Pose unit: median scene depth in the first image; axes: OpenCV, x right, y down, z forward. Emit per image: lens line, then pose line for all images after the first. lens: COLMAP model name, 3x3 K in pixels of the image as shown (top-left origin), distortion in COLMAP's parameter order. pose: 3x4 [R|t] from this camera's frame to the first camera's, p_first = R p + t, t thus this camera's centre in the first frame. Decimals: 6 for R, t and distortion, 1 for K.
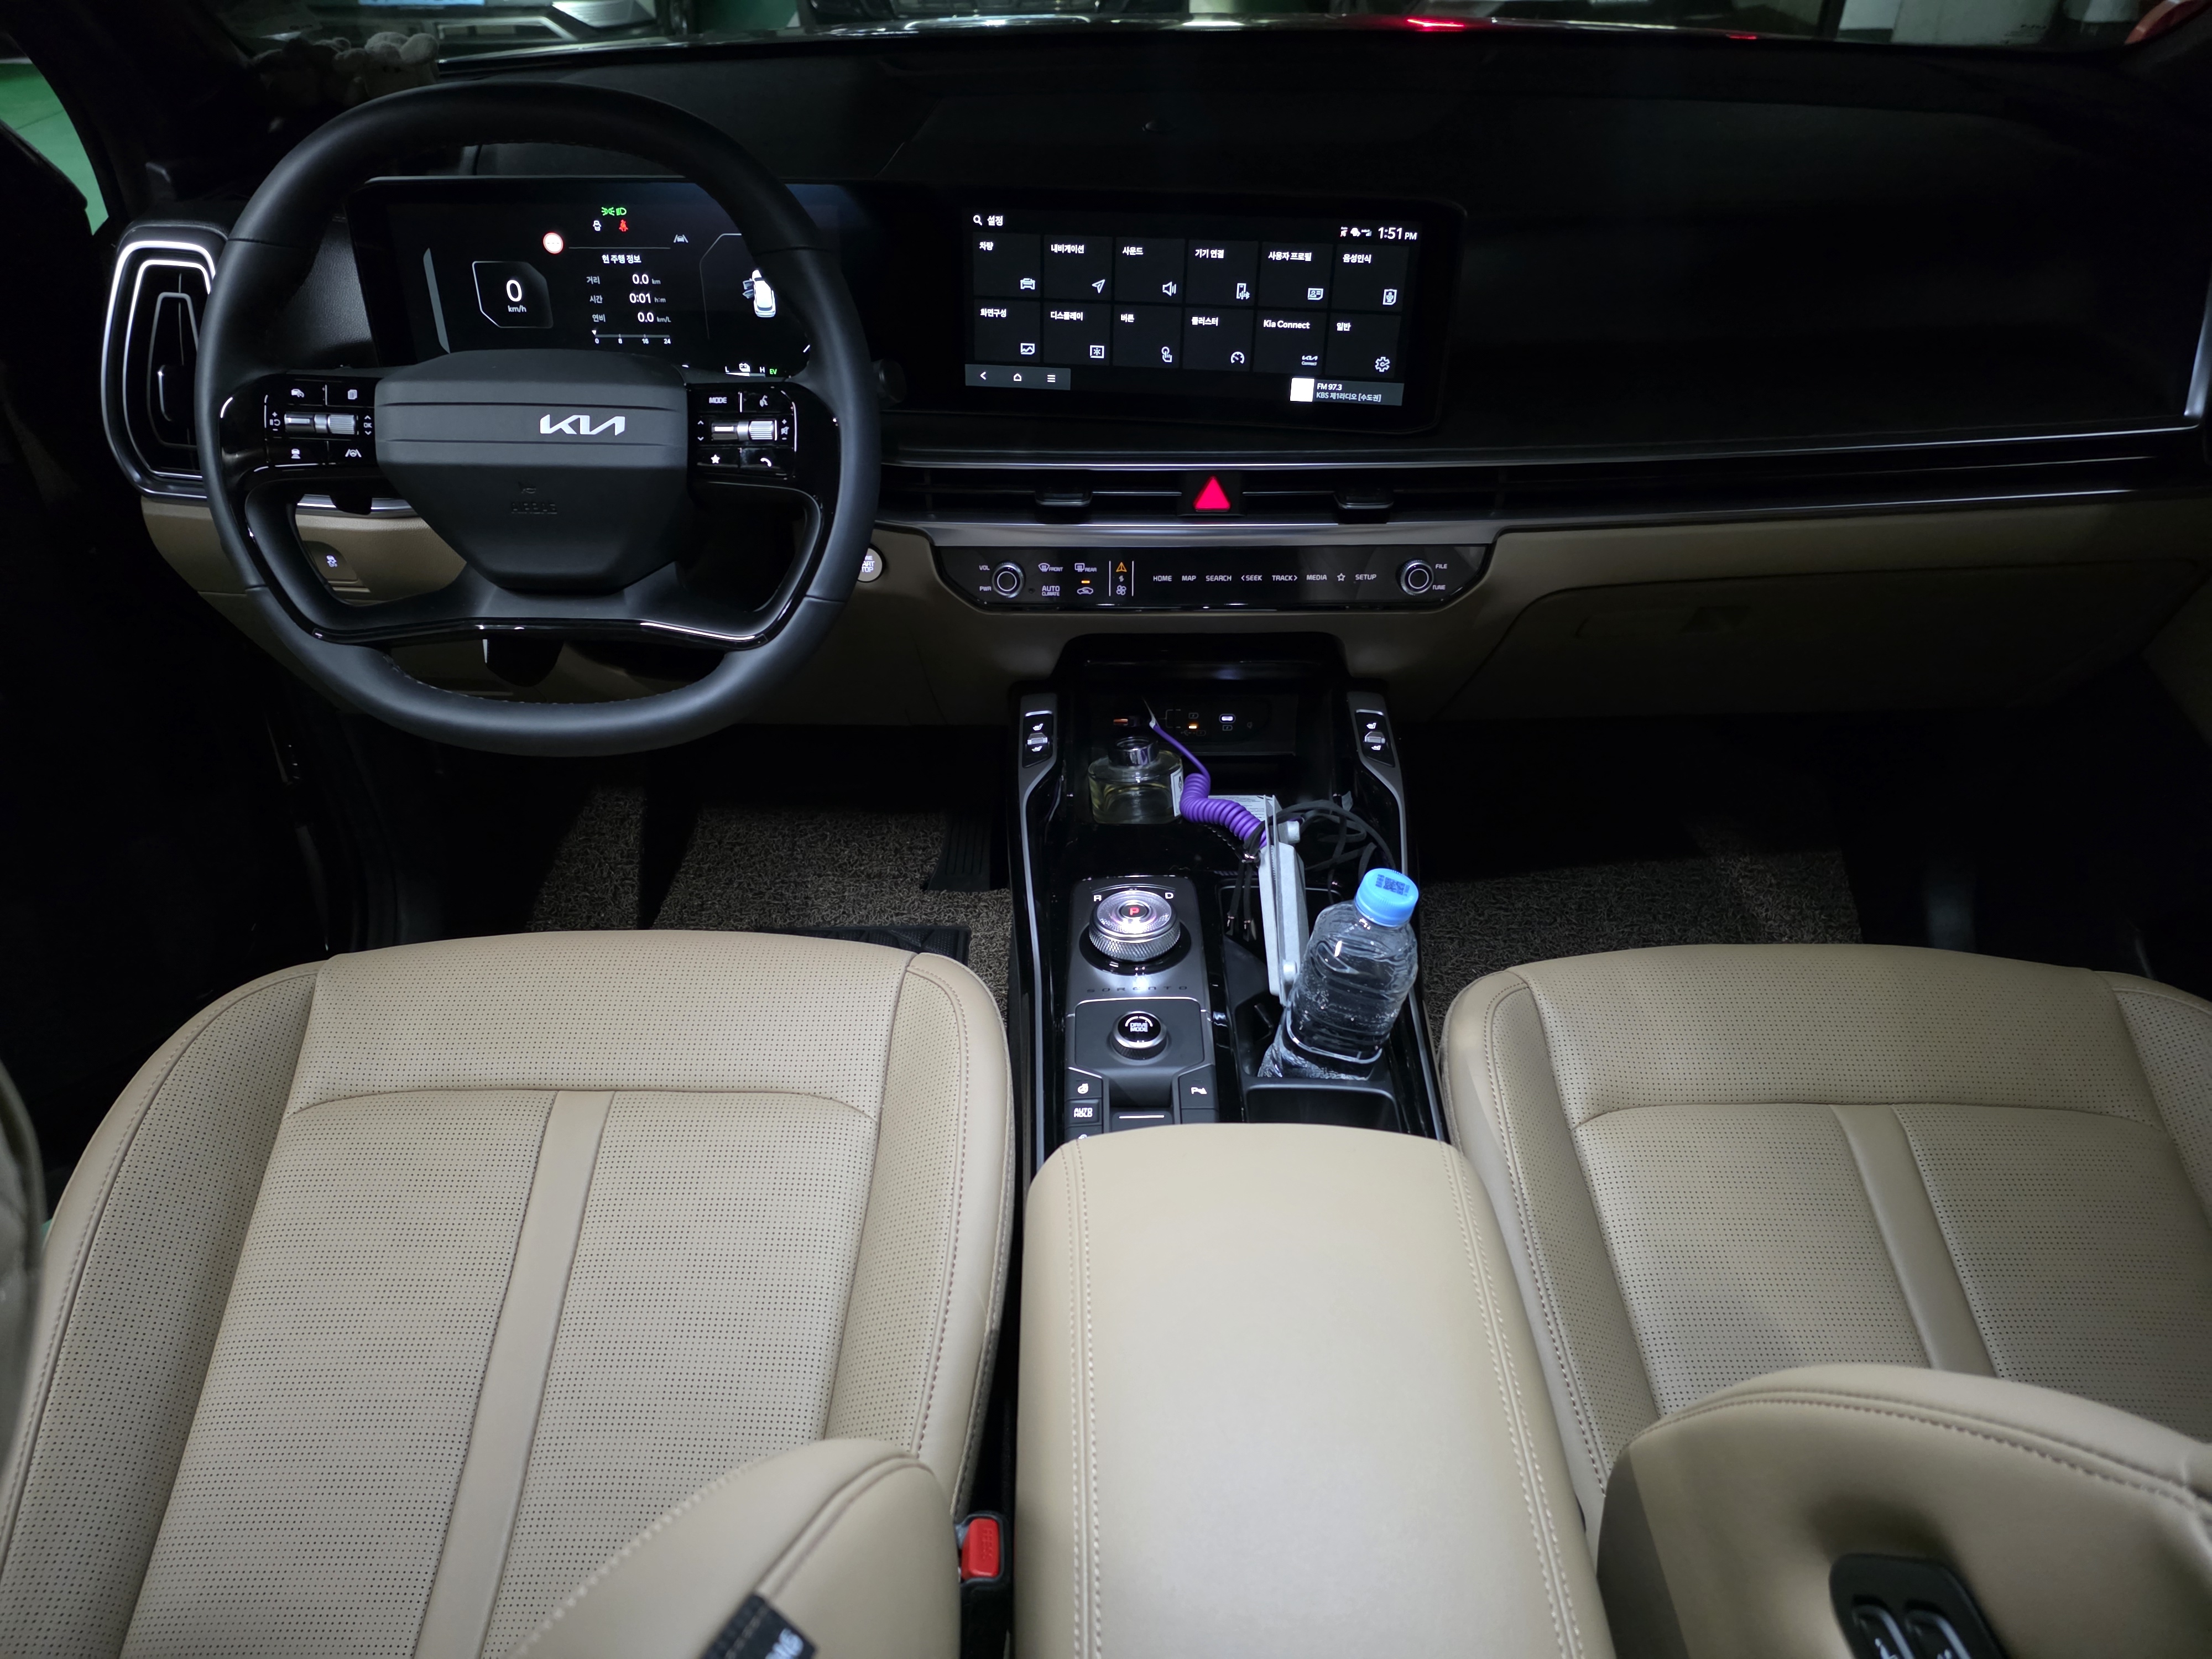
lens RADIAL K [[1433.7, 0, 1107.2], [0, 1433.7, 839.2], [0, 0, 1]] dist [0.019656, -0.008926]
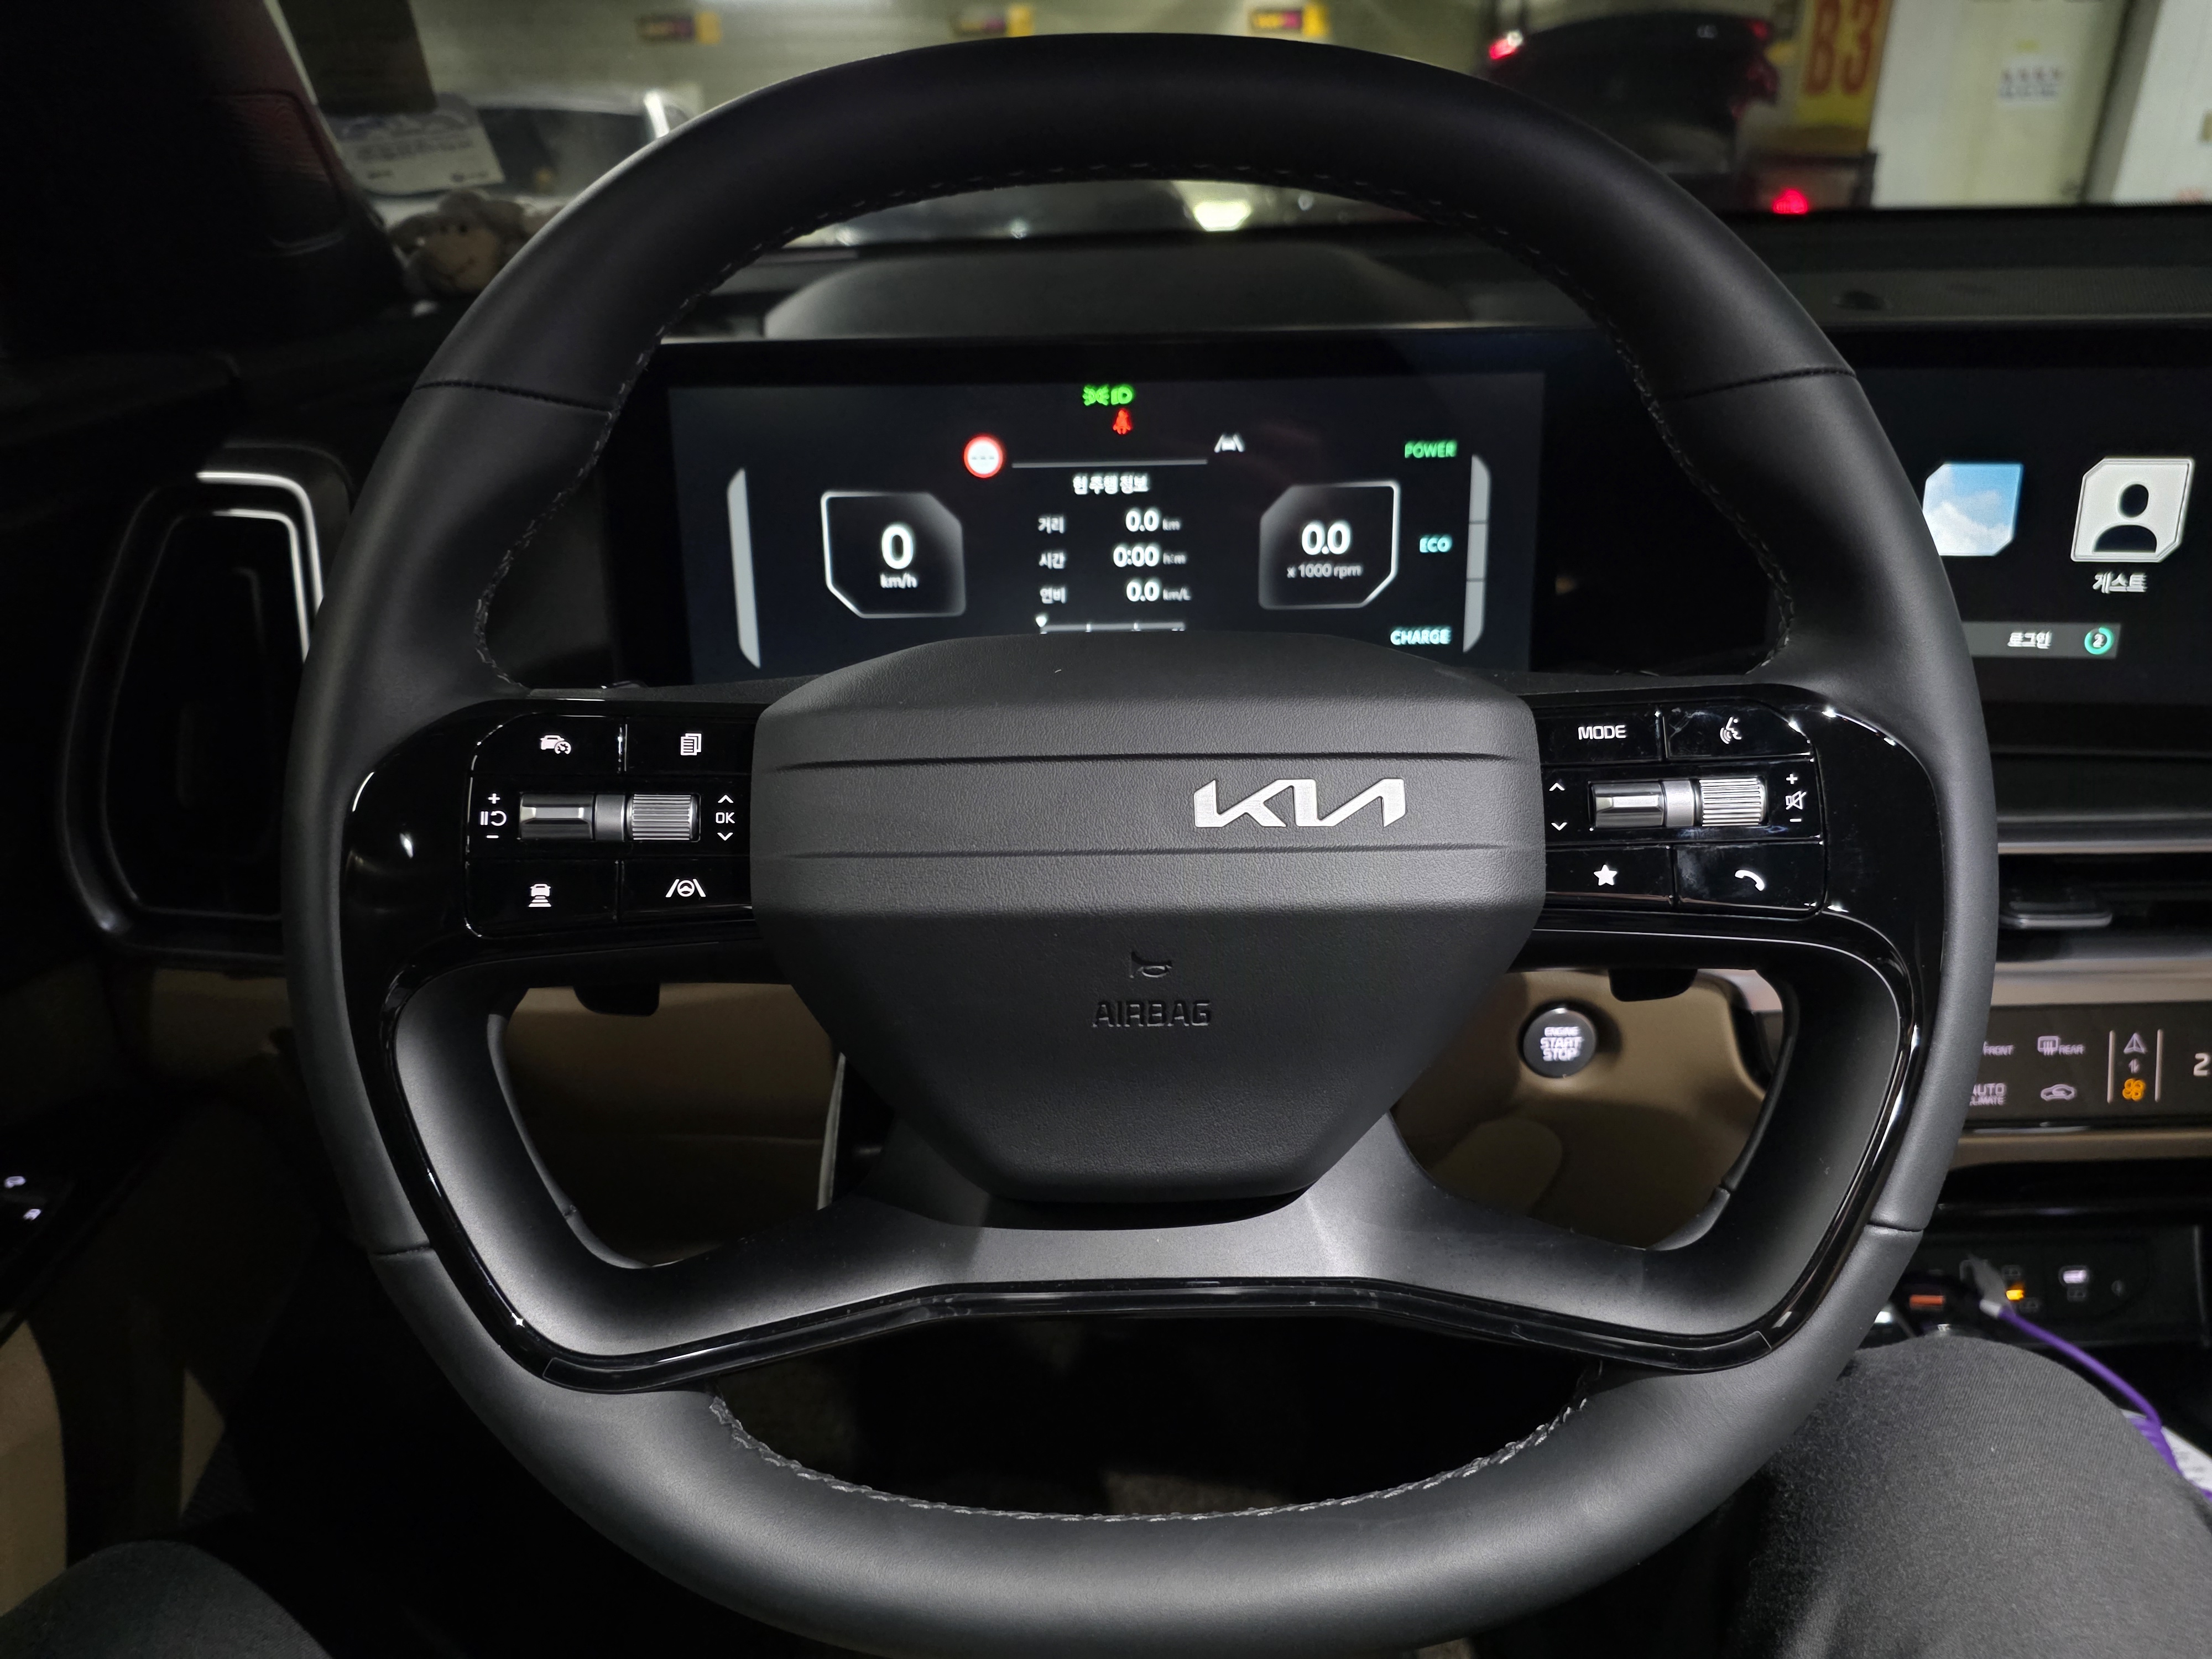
lens RADIAL K [[1433.7, 0, 1125.8], [0, 1433.7, 892.4], [0, 0, 1]] dist [0.019656, -0.008926]
pose [[0.999384, -0.027249, 0.022130, -0.367241], [0.030959, 0.981338, -0.189783, -0.168434], [-0.016545, 0.190351, 0.981577, 0.548618]]
